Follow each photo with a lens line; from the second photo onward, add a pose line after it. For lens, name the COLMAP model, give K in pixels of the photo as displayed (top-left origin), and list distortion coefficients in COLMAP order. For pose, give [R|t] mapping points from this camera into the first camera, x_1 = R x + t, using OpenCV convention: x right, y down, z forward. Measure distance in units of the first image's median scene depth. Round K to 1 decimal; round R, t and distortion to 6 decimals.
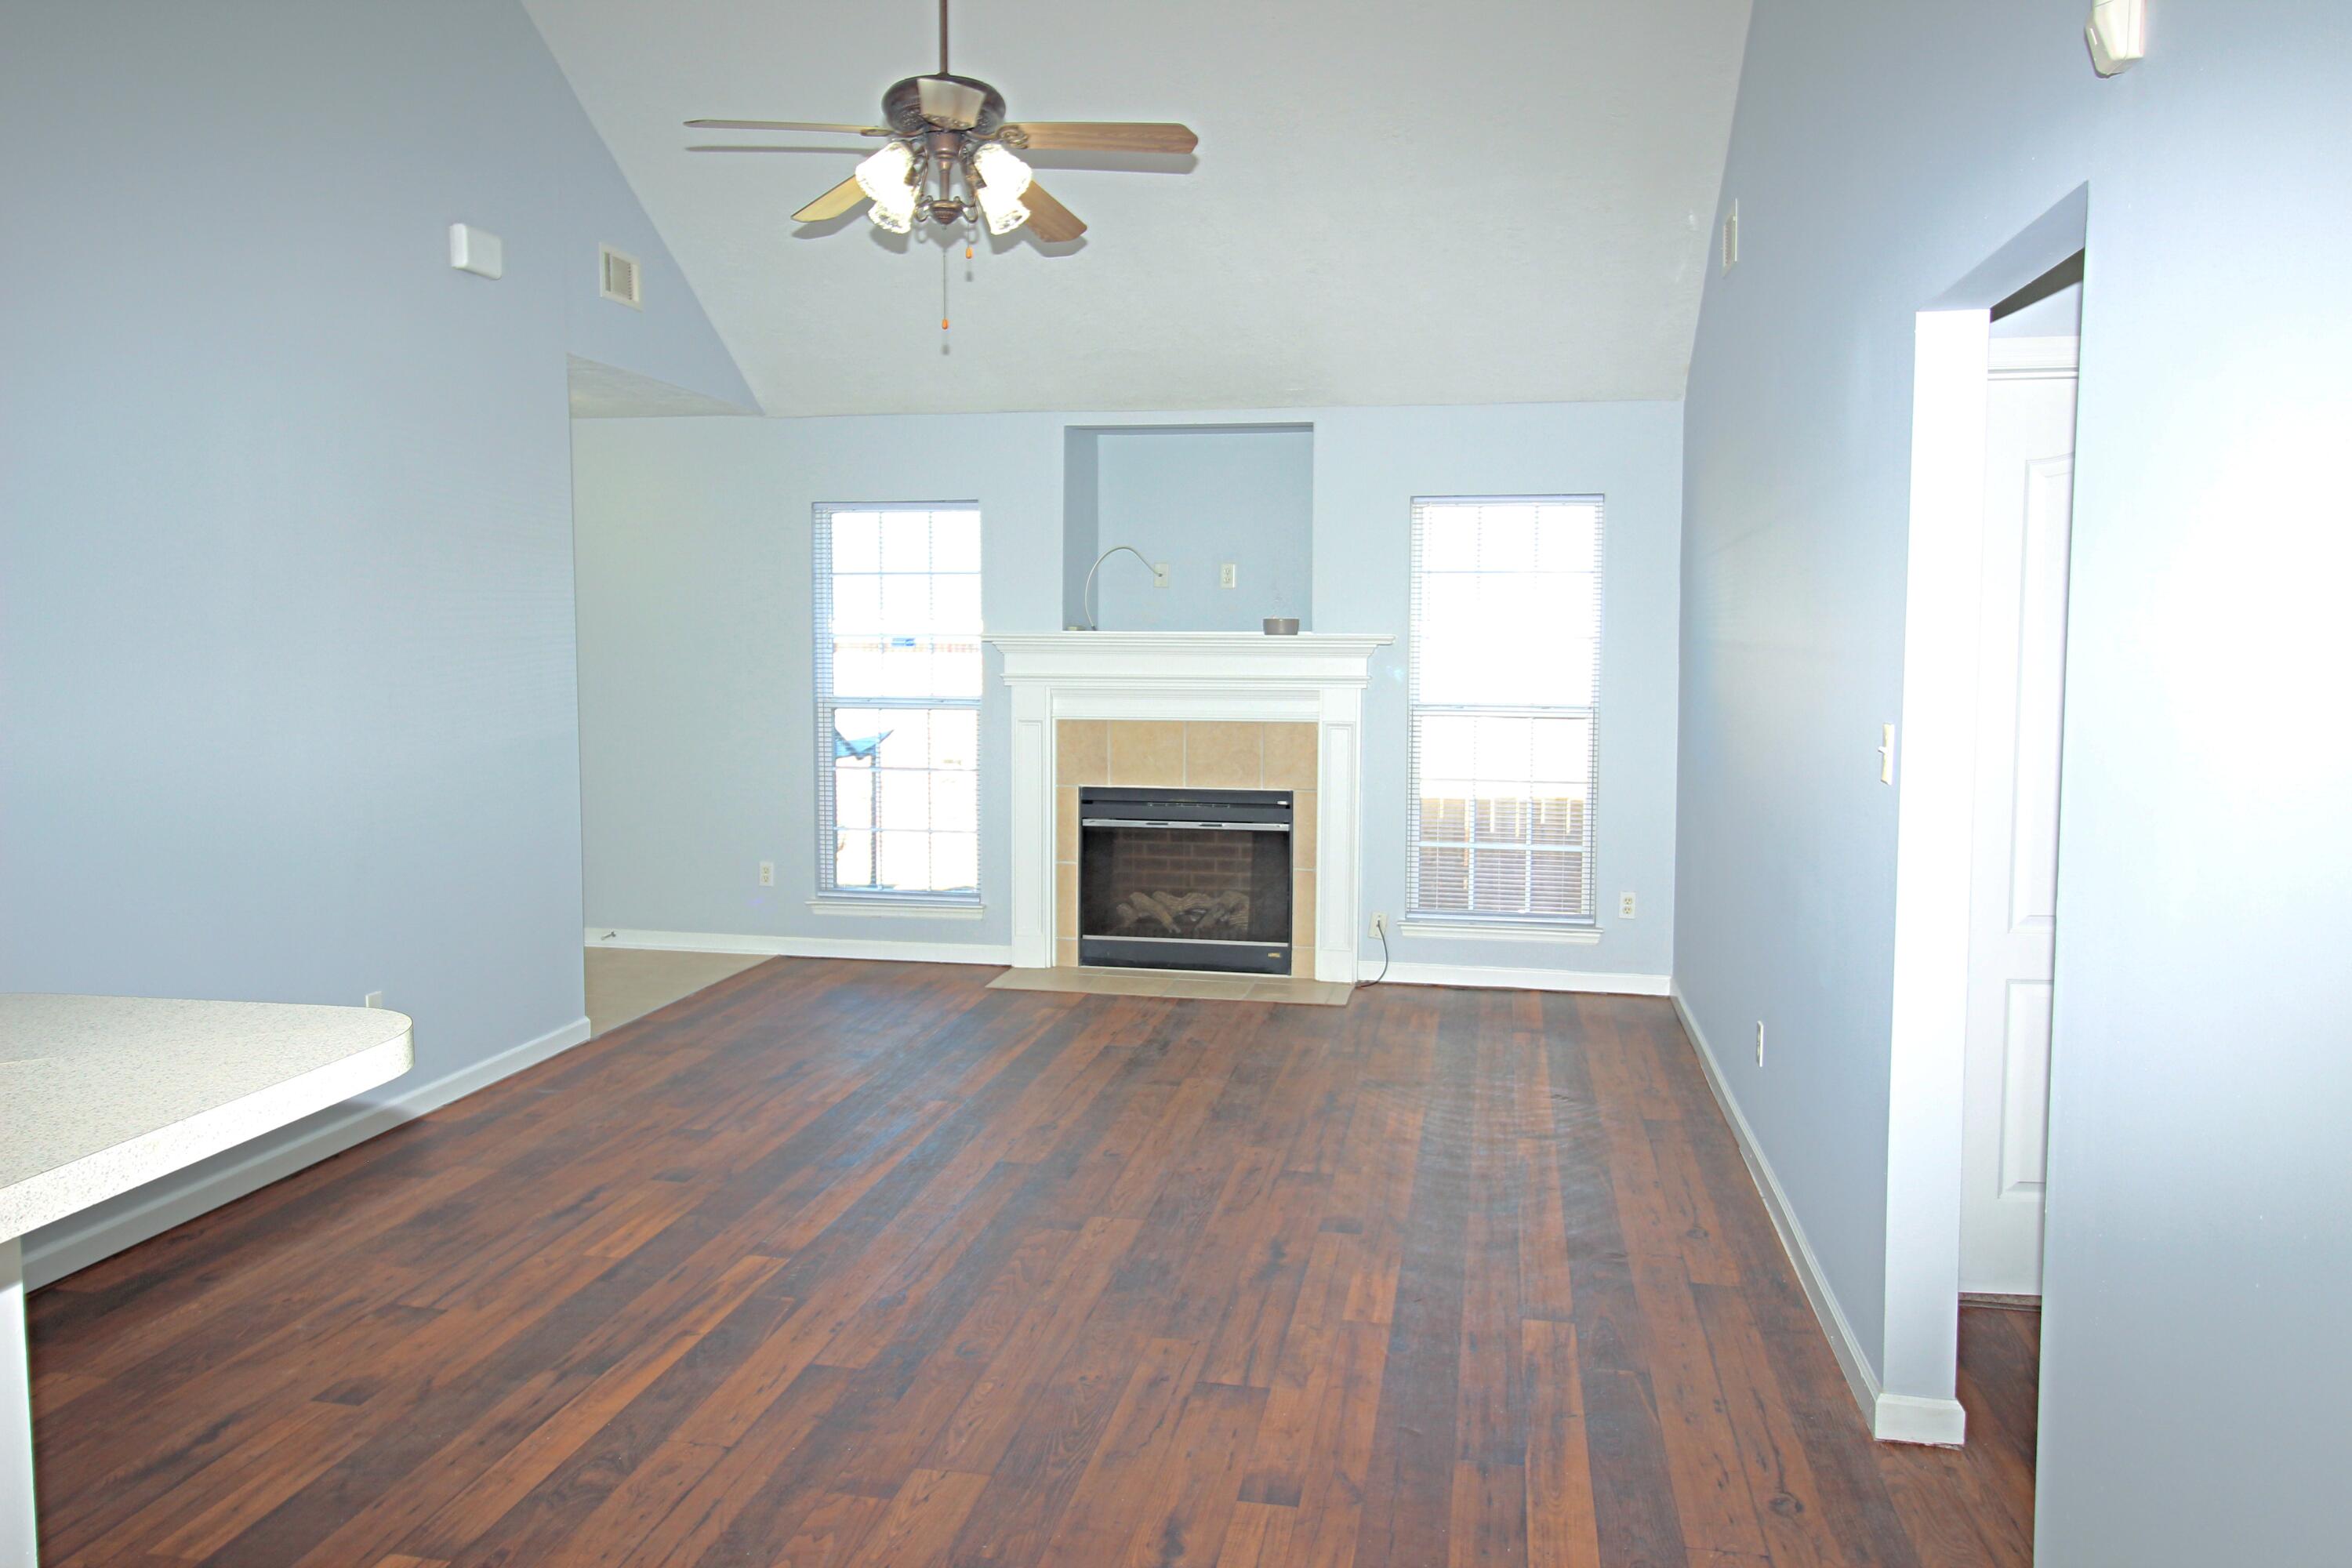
lens RADIAL K [[1726.3, 0, 1150.0], [0, 1726.3, 757.9], [0, 0, 1]] dist [0.010121, -0.000972]
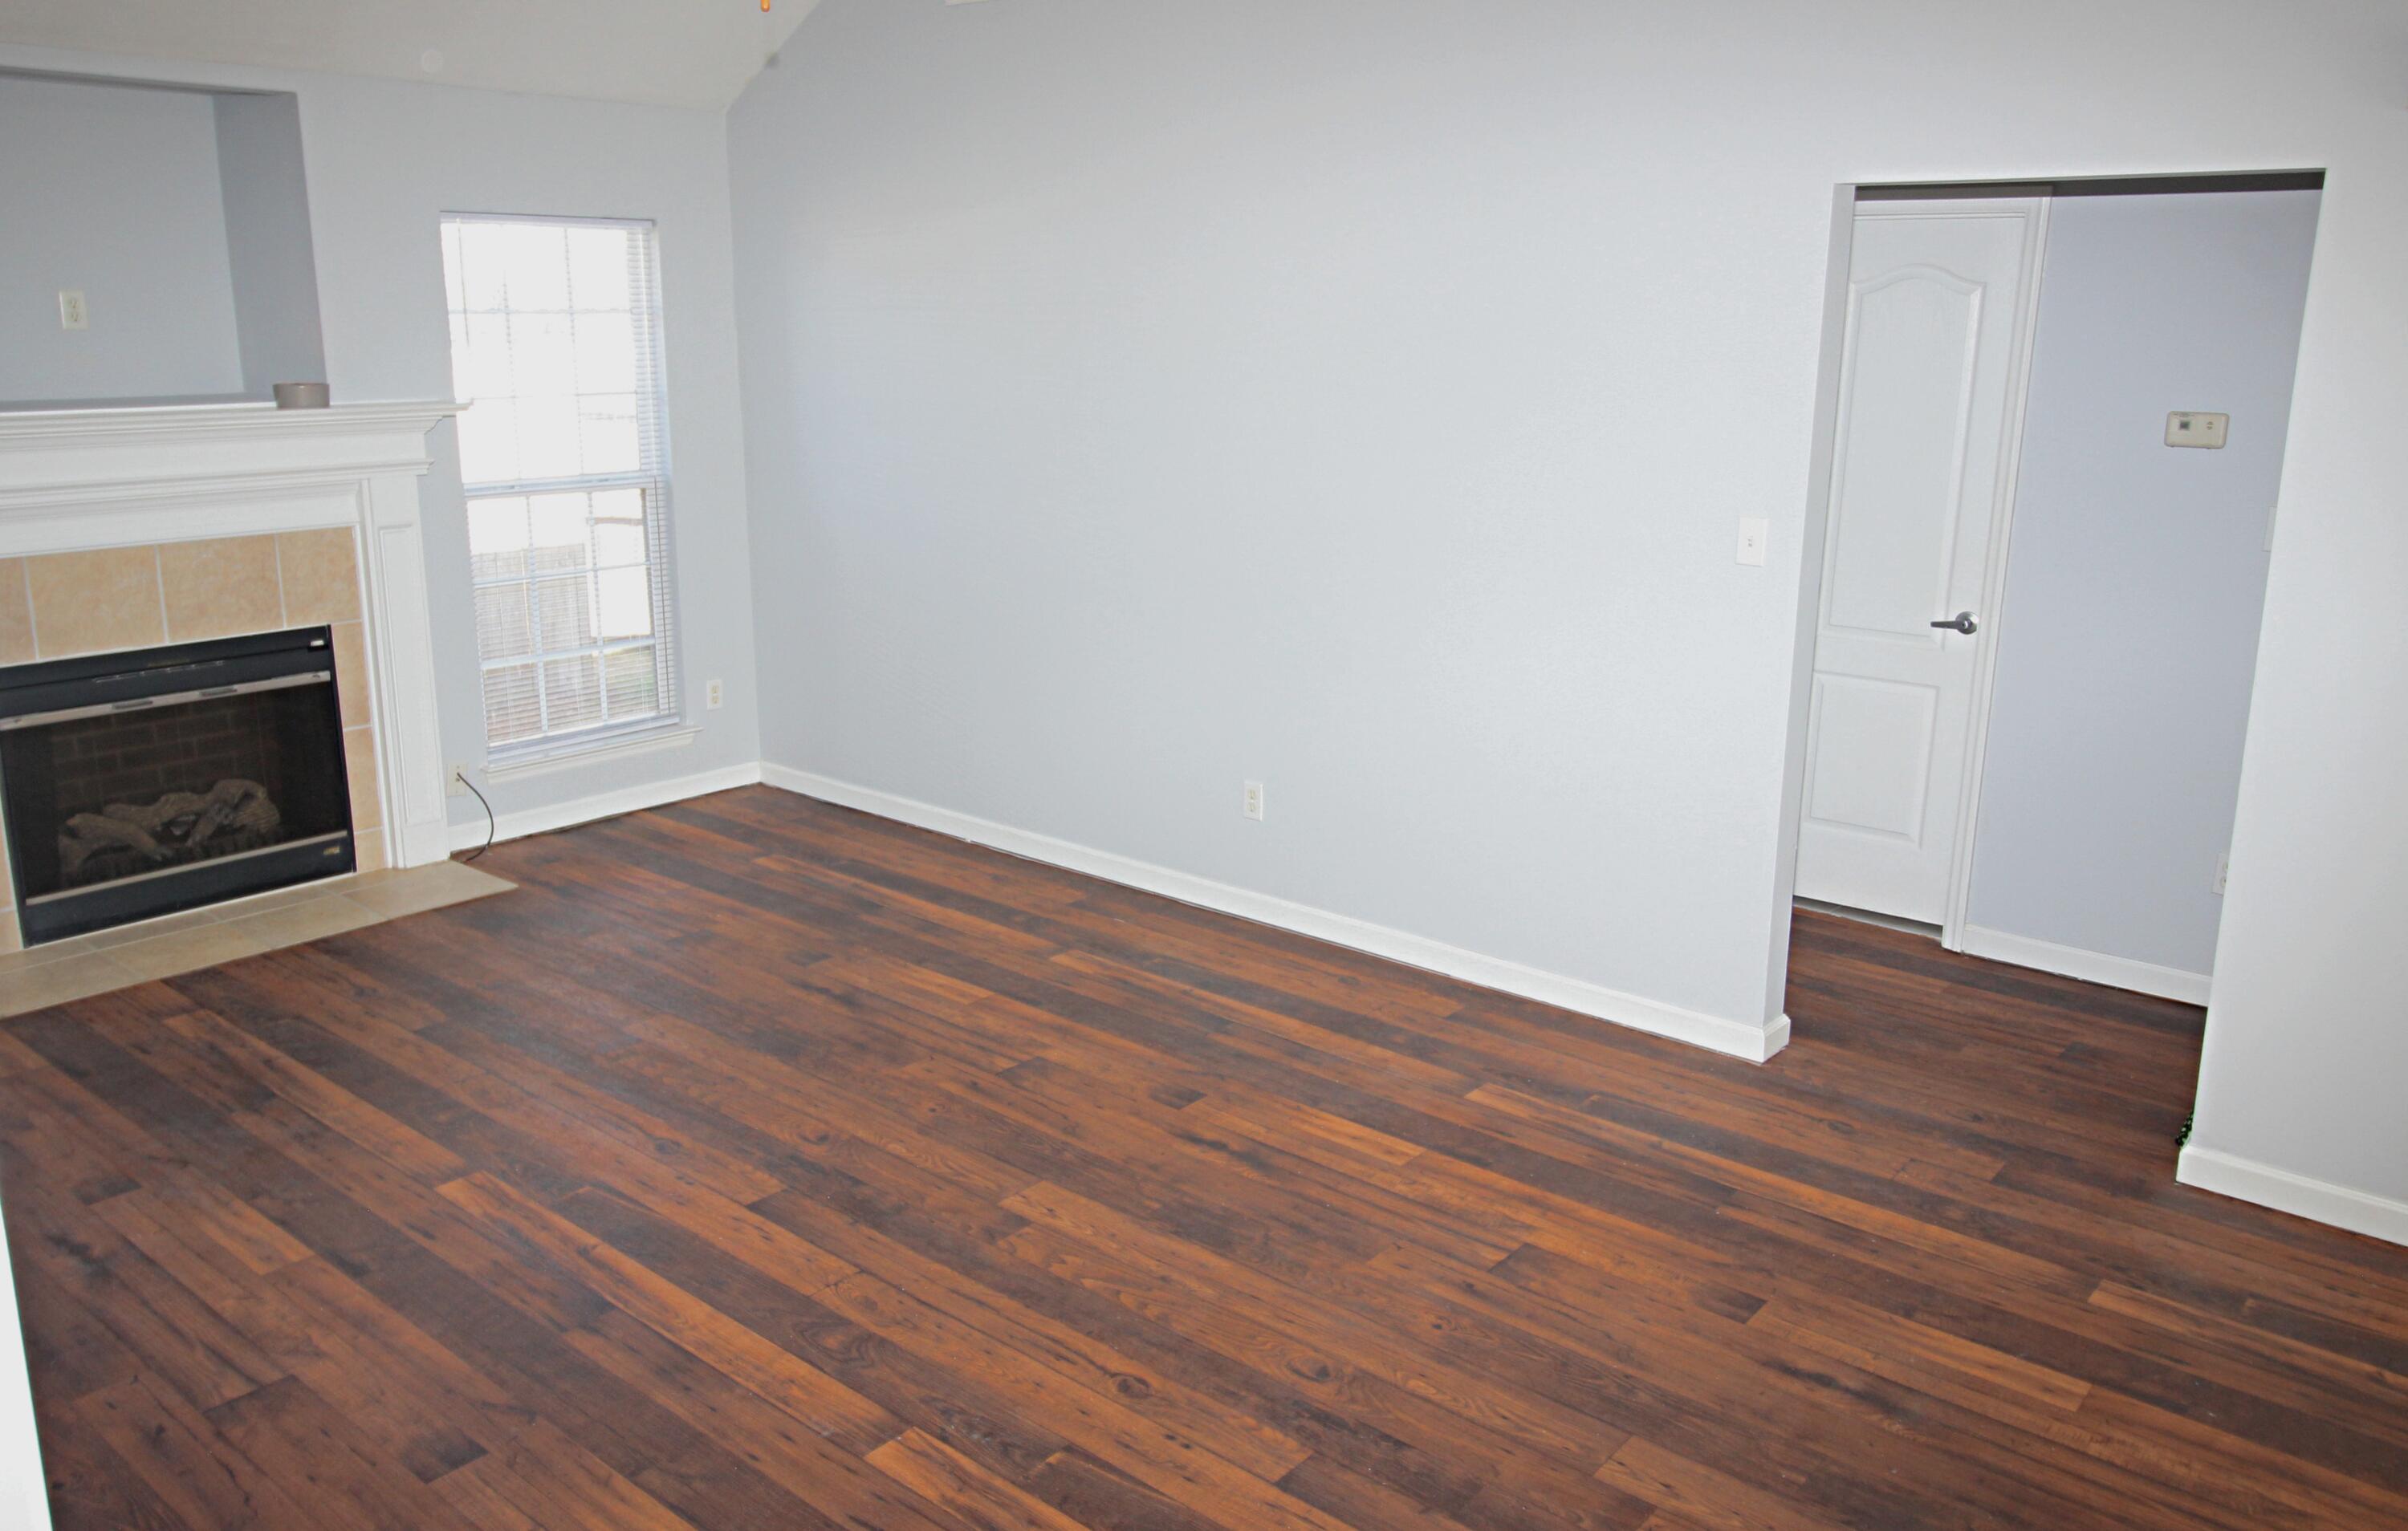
lens RADIAL K [[1805.2, 0, 1204.0], [0, 1805.2, 765.5], [0, 0, 1]] dist [0.016929, 0.001526]
pose [[0.481381, -0.219155, 0.848672, -0.407286], [0.057492, 0.974047, 0.218921, -0.070064], [-0.874624, -0.056592, 0.481487, 0.321243]]
